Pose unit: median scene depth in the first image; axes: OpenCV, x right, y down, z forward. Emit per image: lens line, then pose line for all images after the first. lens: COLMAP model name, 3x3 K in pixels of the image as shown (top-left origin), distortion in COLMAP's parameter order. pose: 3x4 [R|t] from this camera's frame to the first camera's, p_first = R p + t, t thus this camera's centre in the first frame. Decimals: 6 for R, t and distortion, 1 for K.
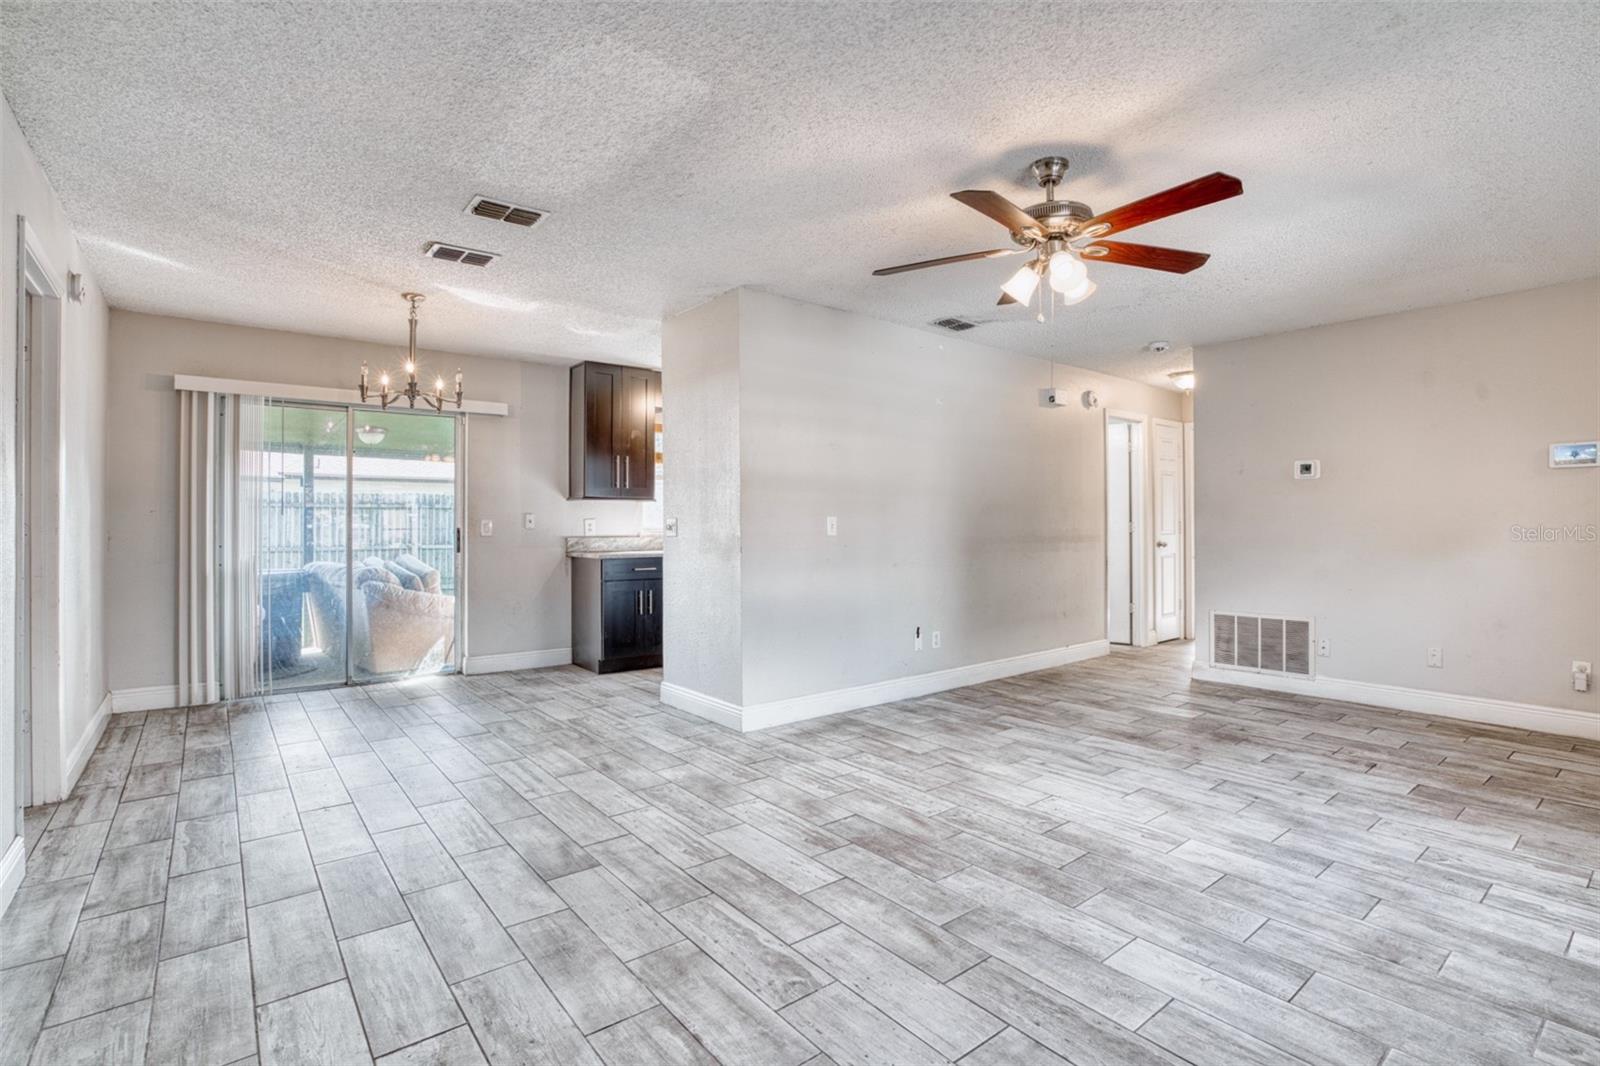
lens RADIAL K [[759.4, 0, 799.5], [0, 759.4, 513.1], [0, 0, 1]] dist [-0.052694, 0.017707]
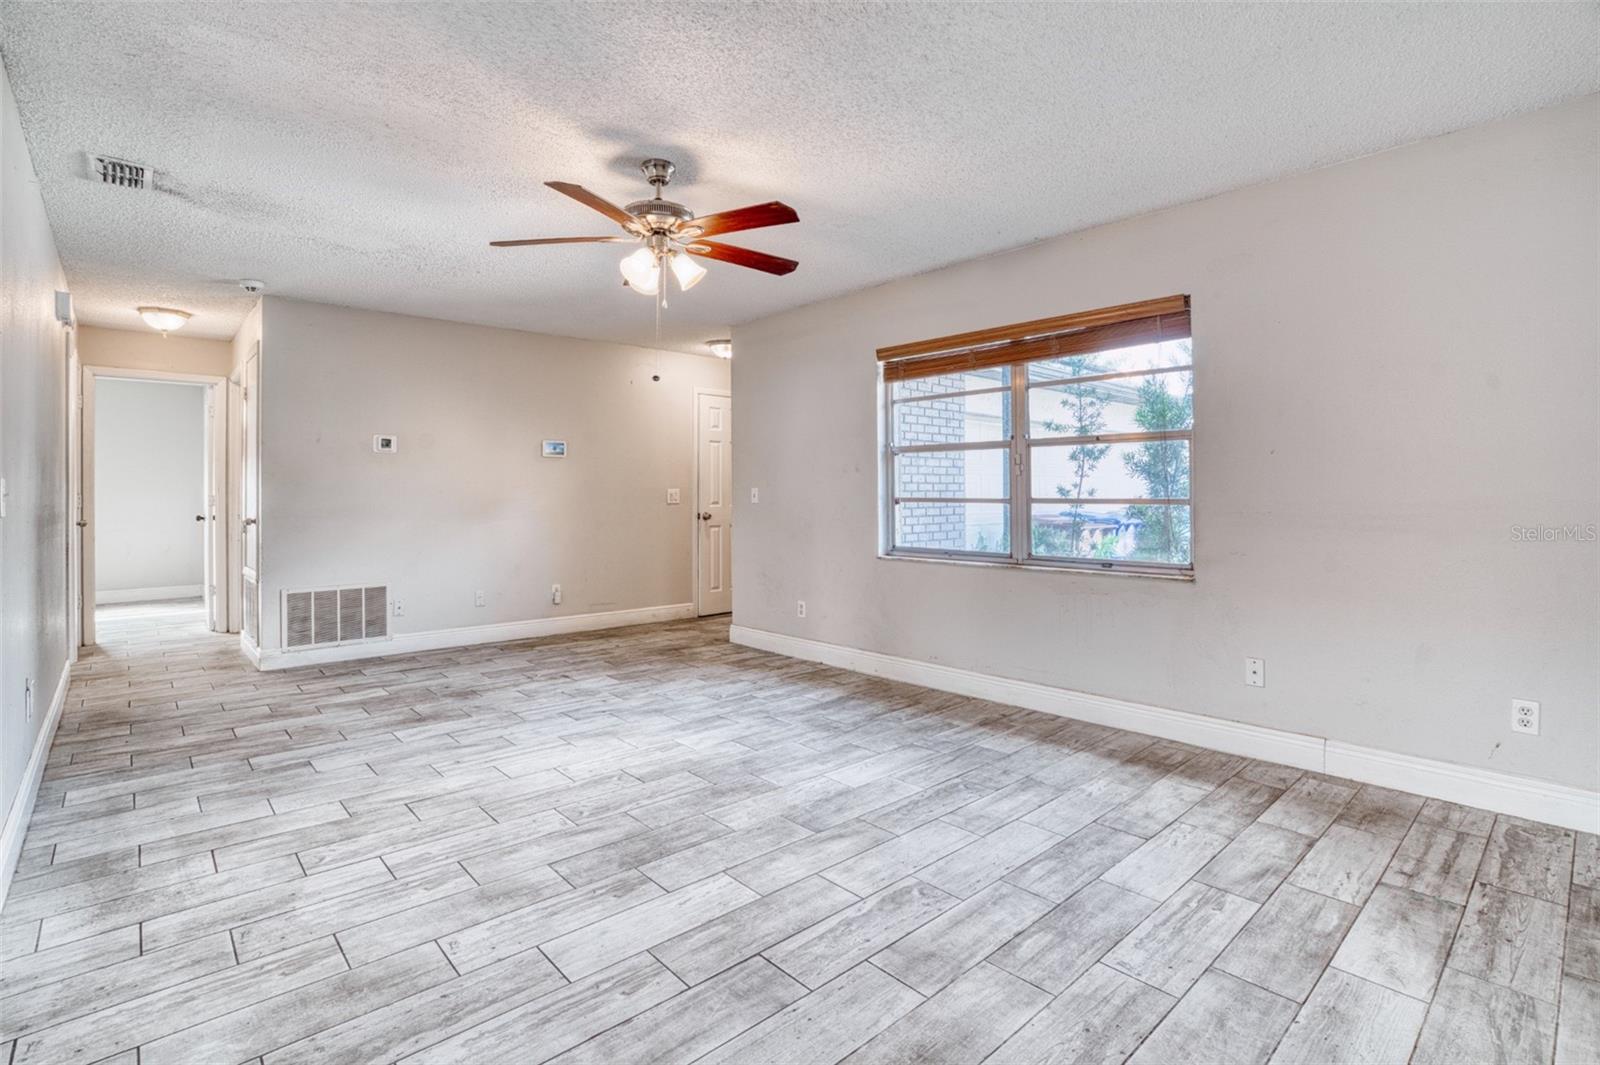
lens RADIAL K [[759.4, 0, 799.5], [0, 759.4, 512.6], [0, 0, 1]] dist [-0.052694, 0.017707]
pose [[-0.066743, -0.021401, 0.997541, -0.660407], [-0.012910, 0.999705, 0.020584, 0.016104], [-0.997687, -0.011504, -0.066999, 0.746657]]
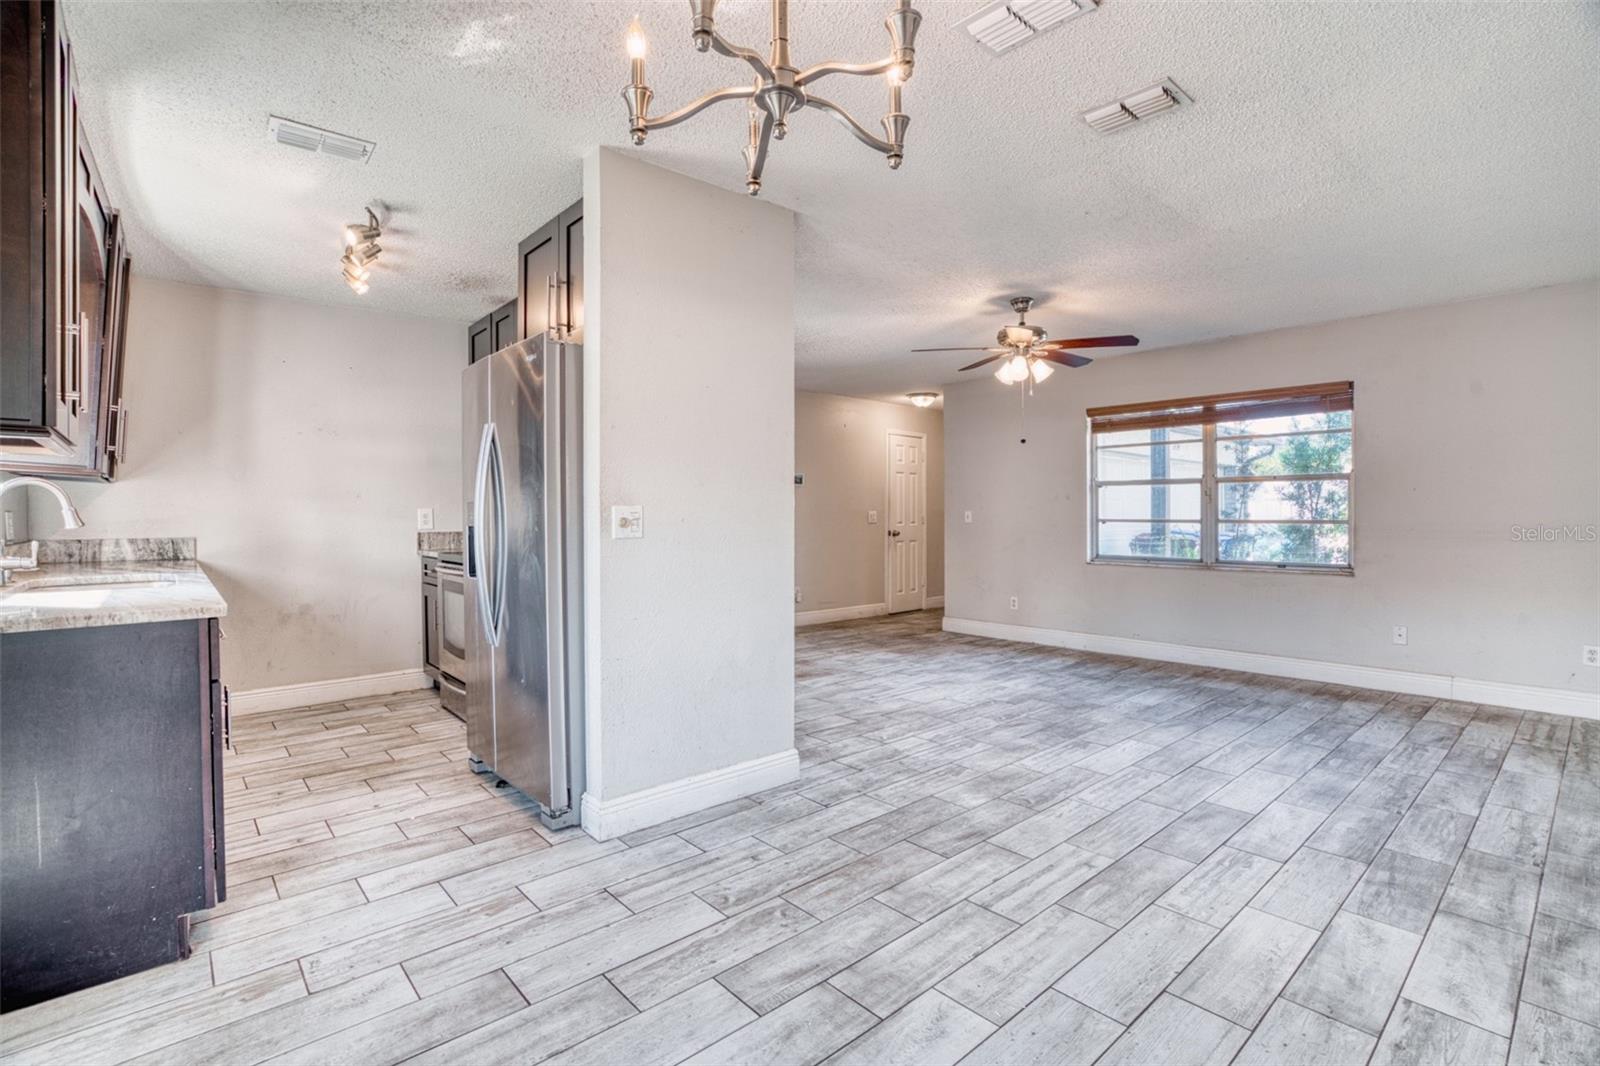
lens RADIAL K [[743.7, 0, 808.1], [0, 743.7, 533.0], [0, 0, 1]] dist [-0.043412, 0.017462]
pose [[-0.063392, -0.023072, 0.997722, -1.099806], [-0.013303, 0.999663, 0.022271, 0.019780], [-0.997900, -0.011860, -0.063677, 1.361634]]
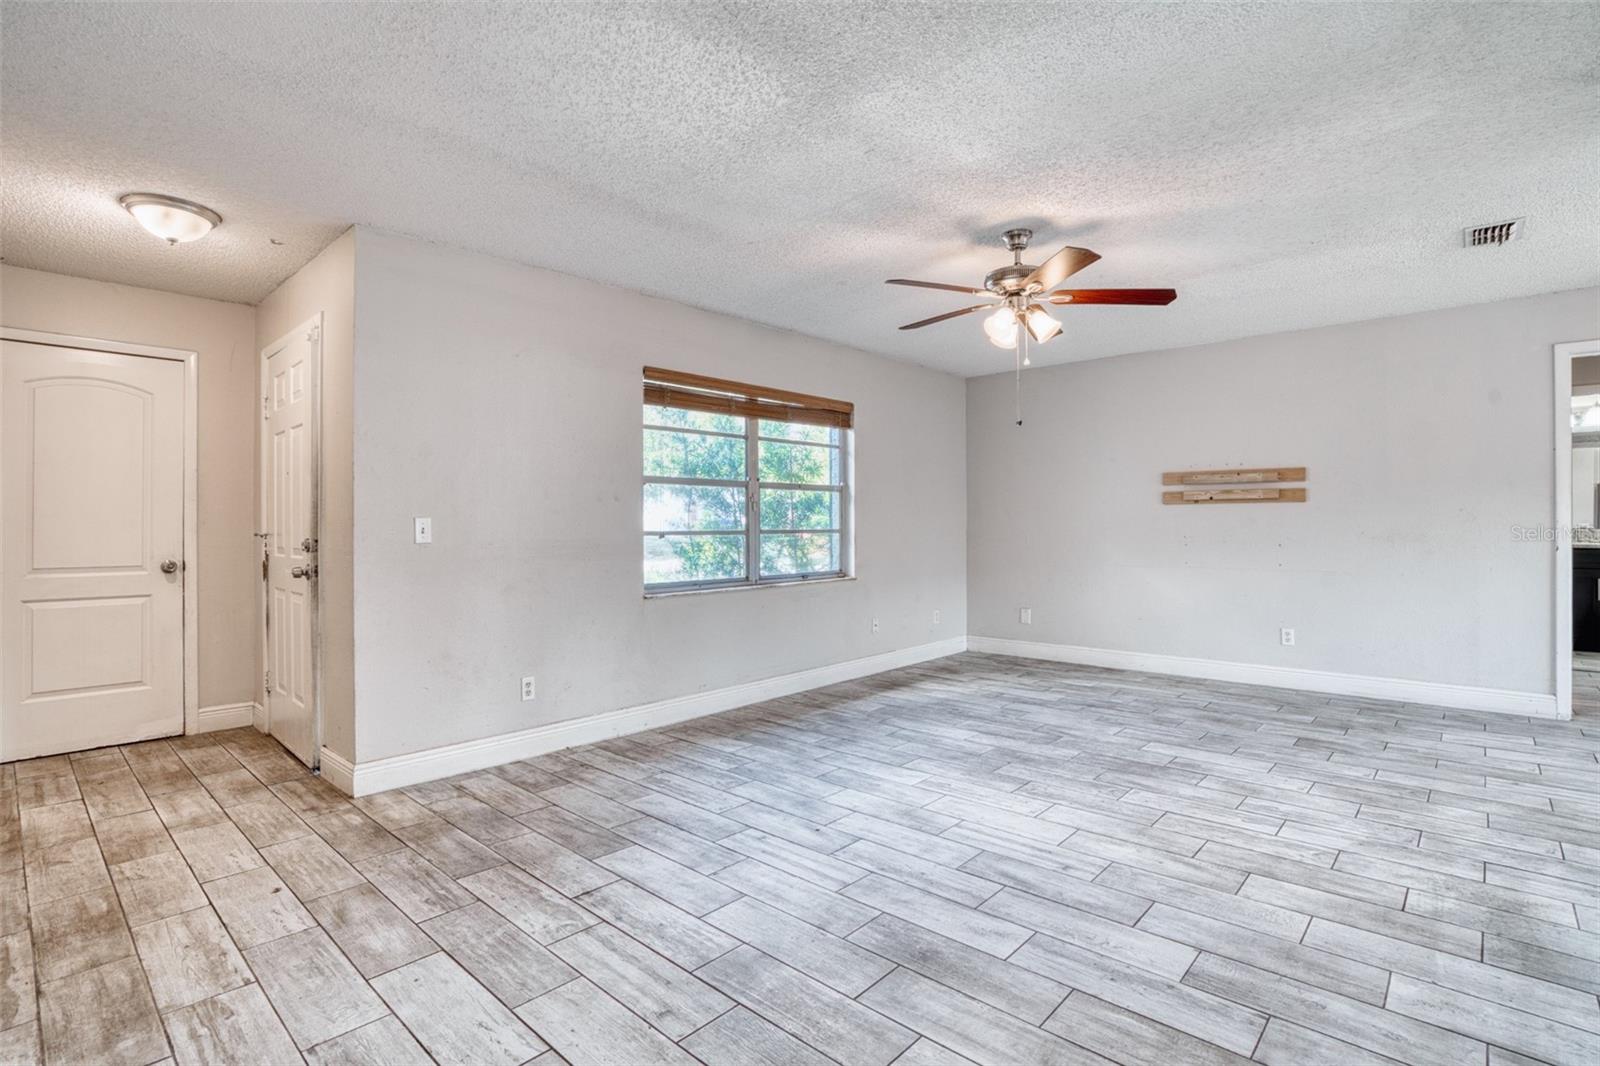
lens RADIAL K [[767.6, 0, 806.3], [0, 767.6, 540.2], [0, 0, 1]] dist [-0.046424, 0.018337]
pose [[-0.986902, 0.009921, -0.161016, 0.760491], [0.009389, 0.999948, 0.004062, 0.029147], [0.161047, 0.002497, -0.986944, 1.873777]]
